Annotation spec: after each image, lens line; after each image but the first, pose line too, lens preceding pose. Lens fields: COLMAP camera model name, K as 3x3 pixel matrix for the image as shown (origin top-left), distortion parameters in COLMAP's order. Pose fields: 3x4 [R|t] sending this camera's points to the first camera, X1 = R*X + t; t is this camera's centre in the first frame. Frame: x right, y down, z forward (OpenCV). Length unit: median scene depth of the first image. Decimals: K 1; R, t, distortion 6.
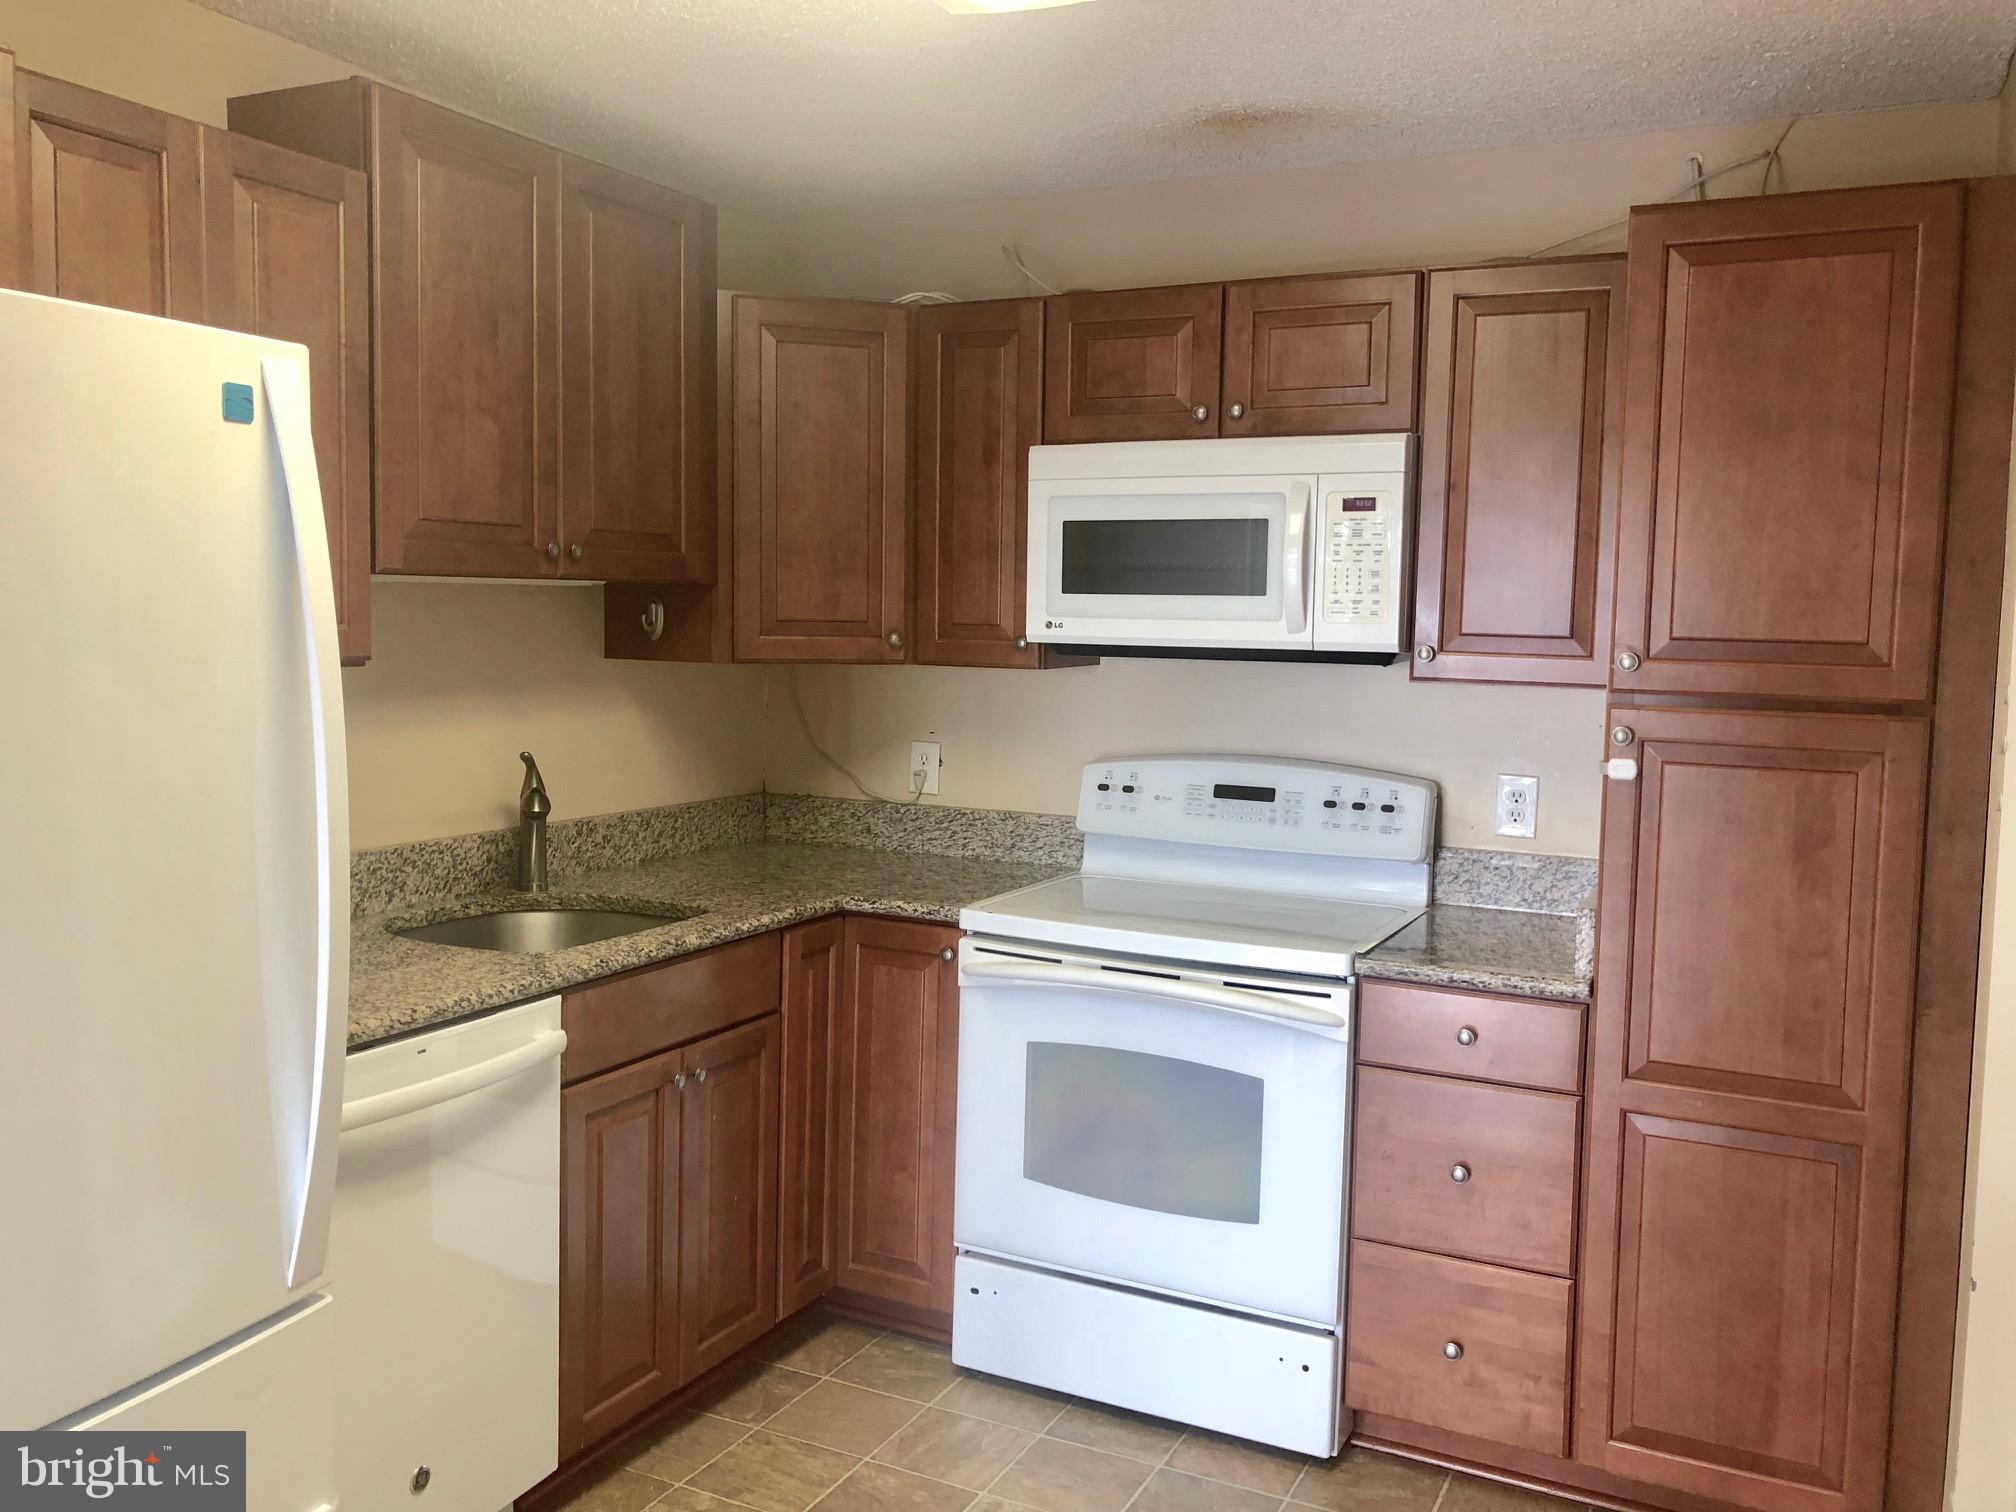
lens RADIAL K [[1654.2, 0, 1002.6], [0, 1654.2, 752.7], [0, 0, 1]] dist [0.068869, -0.101657]
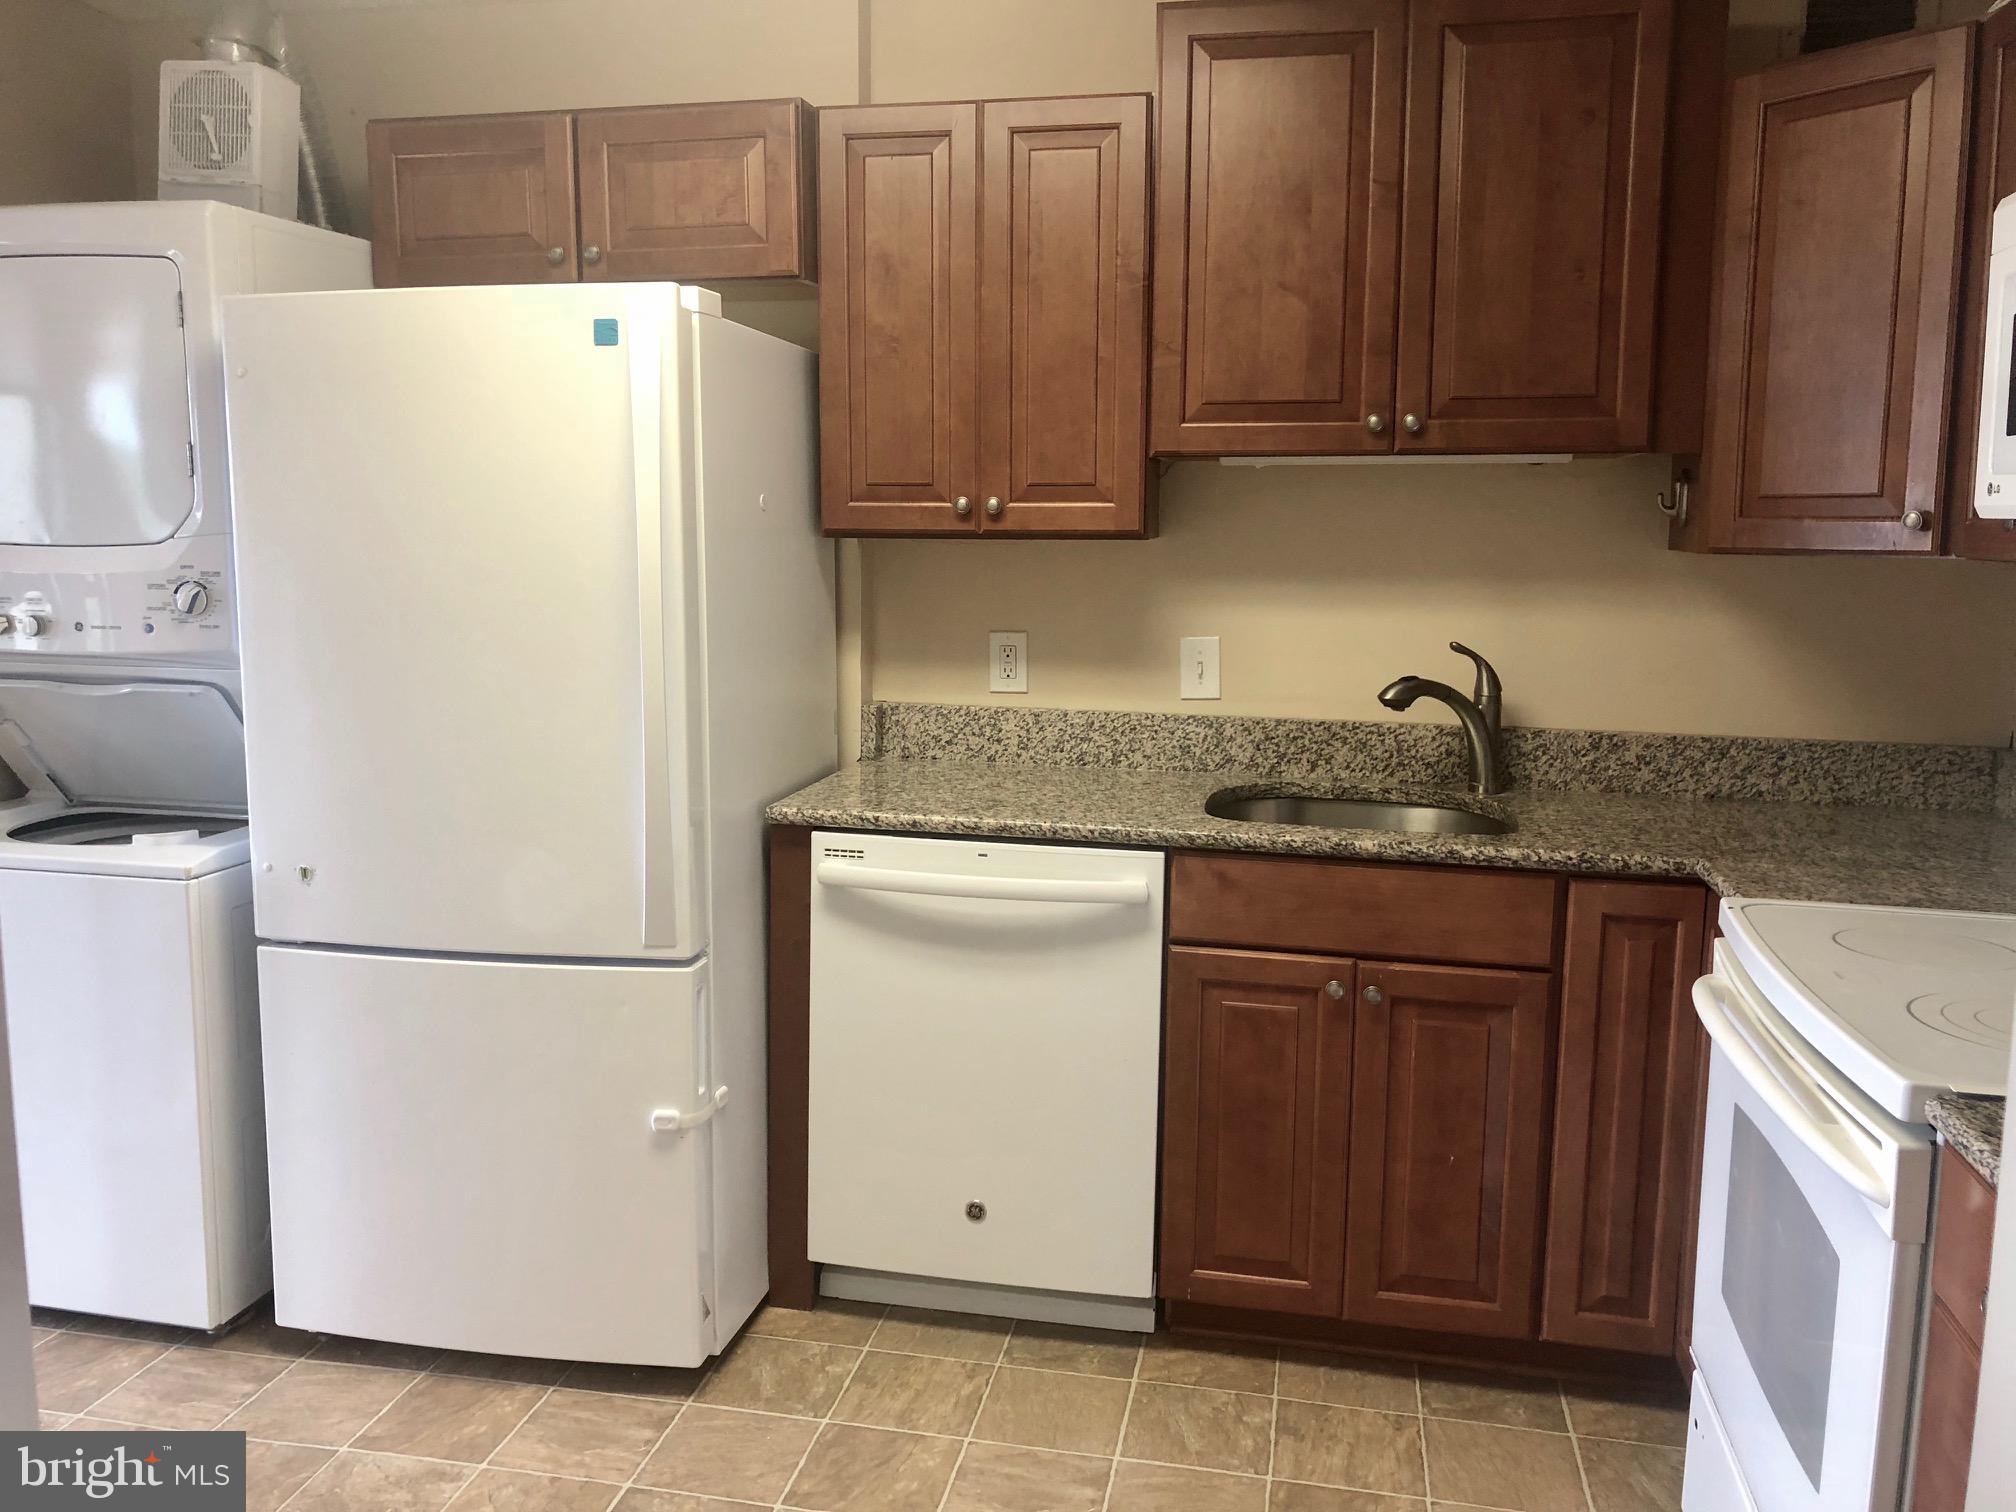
lens RADIAL K [[1654.2, 0, 994.8], [0, 1654.2, 743.6], [0, 0, 1]] dist [0.068869, -0.101657]
pose [[0.262814, 0.118066, -0.957595, 0.583485], [-0.090392, 0.991133, 0.097393, -0.012215], [0.960603, 0.060962, 0.271156, 0.512898]]
